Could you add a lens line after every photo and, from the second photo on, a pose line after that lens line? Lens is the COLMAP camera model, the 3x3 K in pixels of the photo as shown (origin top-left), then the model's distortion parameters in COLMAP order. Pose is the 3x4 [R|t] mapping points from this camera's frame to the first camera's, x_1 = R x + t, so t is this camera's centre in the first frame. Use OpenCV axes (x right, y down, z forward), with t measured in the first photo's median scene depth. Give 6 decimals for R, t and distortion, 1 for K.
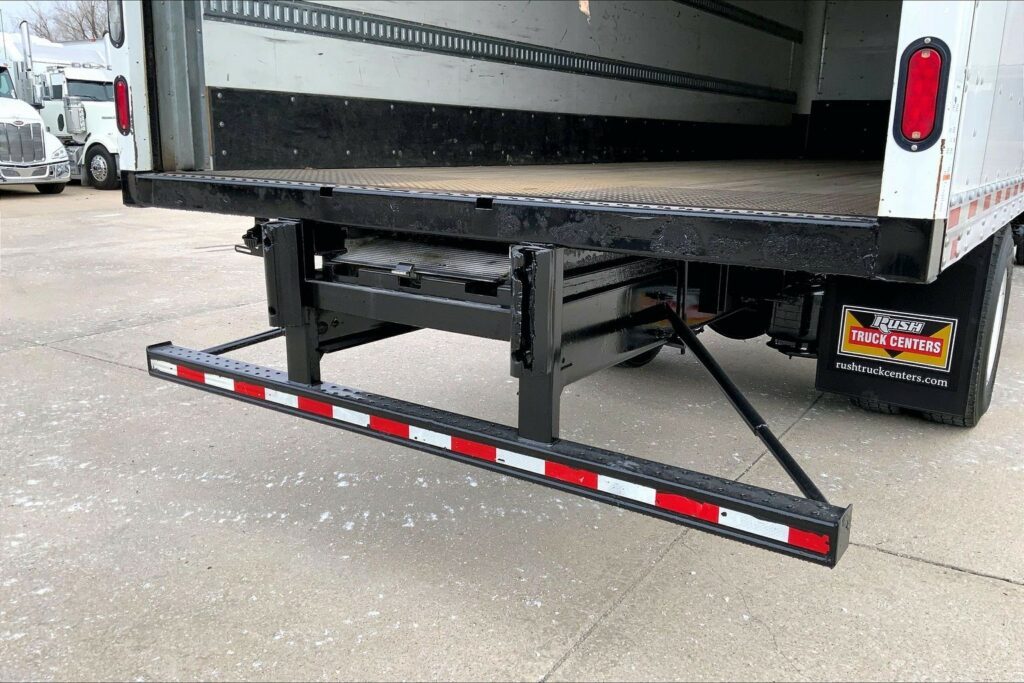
lens RADIAL K [[832.2, 0, 505.8], [0, 832.2, 340.2], [0, 0, 1]] dist [0.028147, -0.083024]
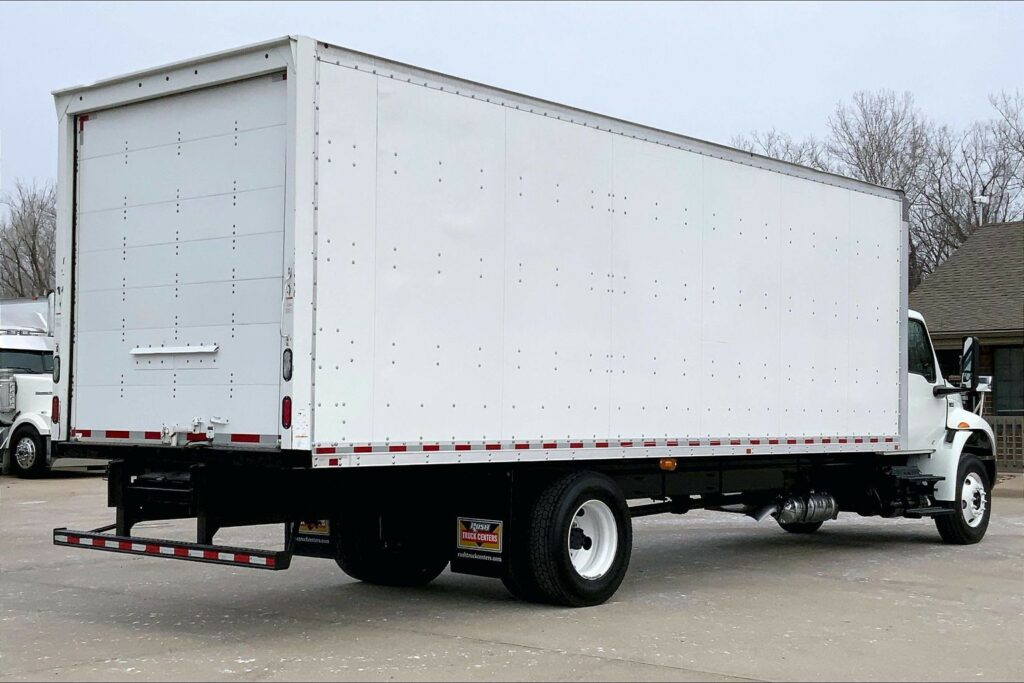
lens RADIAL K [[1519.5, 0, 512.2], [0, 1519.5, 338.9], [0, 0, 1]] dist [0.149413, 0.000000]
pose [[0.990853, -0.015077, -0.134102, 0.944233], [-0.022754, 0.960845, -0.276150, 0.463685], [0.133015, 0.276676, 0.951713, -2.031502]]
